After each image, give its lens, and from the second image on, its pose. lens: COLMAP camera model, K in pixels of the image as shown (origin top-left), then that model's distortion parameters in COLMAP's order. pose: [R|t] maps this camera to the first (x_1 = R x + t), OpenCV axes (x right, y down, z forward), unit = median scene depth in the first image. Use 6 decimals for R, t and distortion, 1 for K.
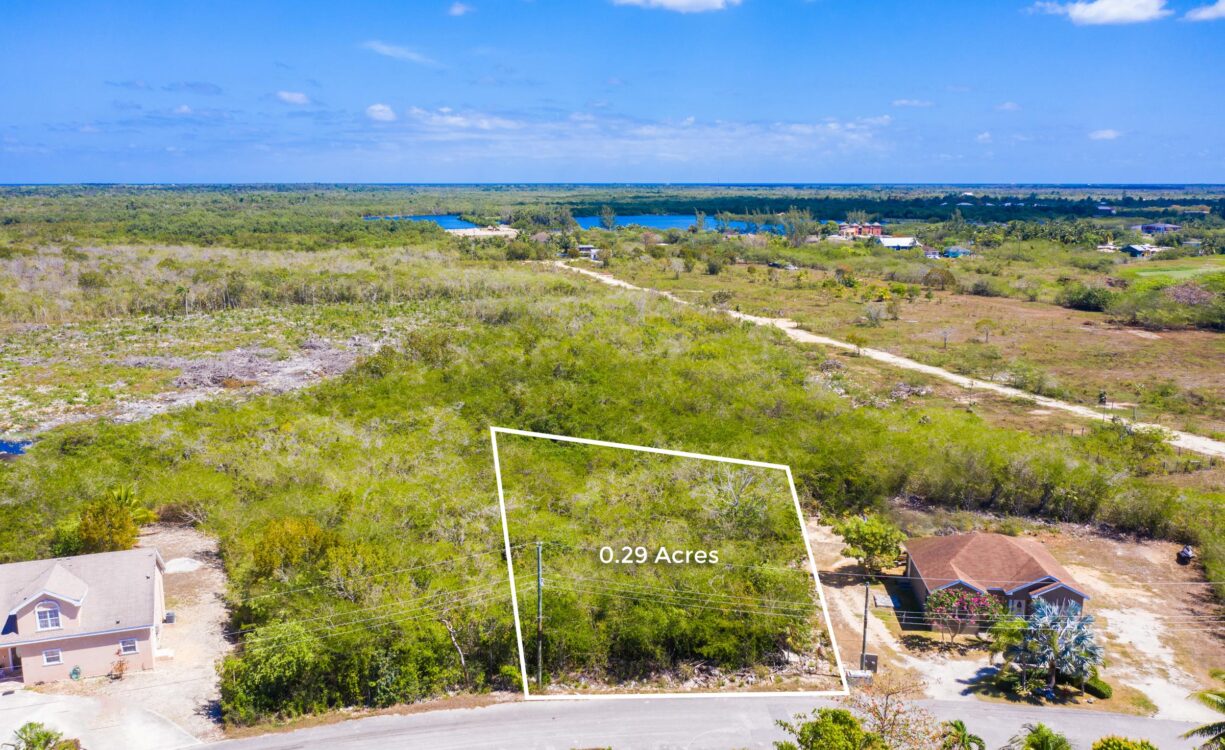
lens RADIAL K [[1002.6, 0, 609.9], [0, 1002.6, 349.3], [0, 0, 1]] dist [-0.006430, 0.008670]
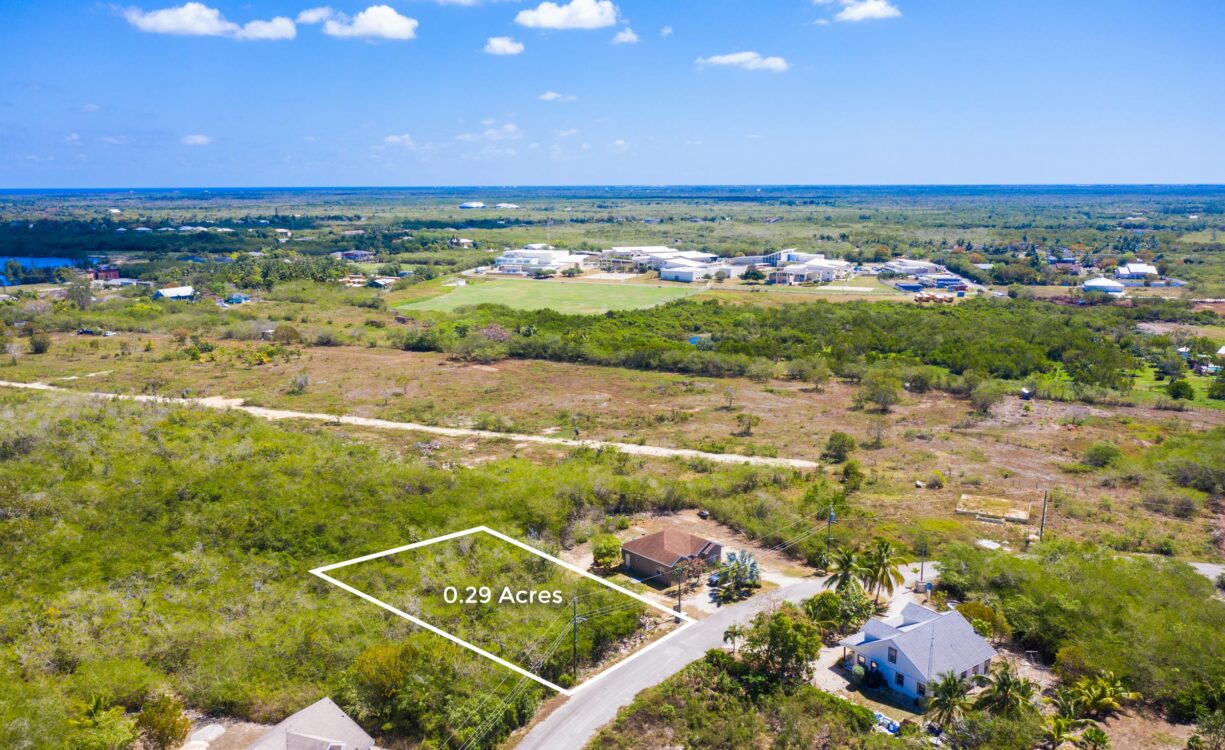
lens RADIAL K [[1004.5, 0, 612.5], [0, 1004.5, 375.0], [0, 0, 1]] dist [-0.003958, 0.007607]
pose [[0.661883, -0.148530, 0.734745, -0.792853], [0.127978, 0.988173, 0.084474, -0.210688], [-0.738602, 0.038119, 0.673064, -0.156611]]
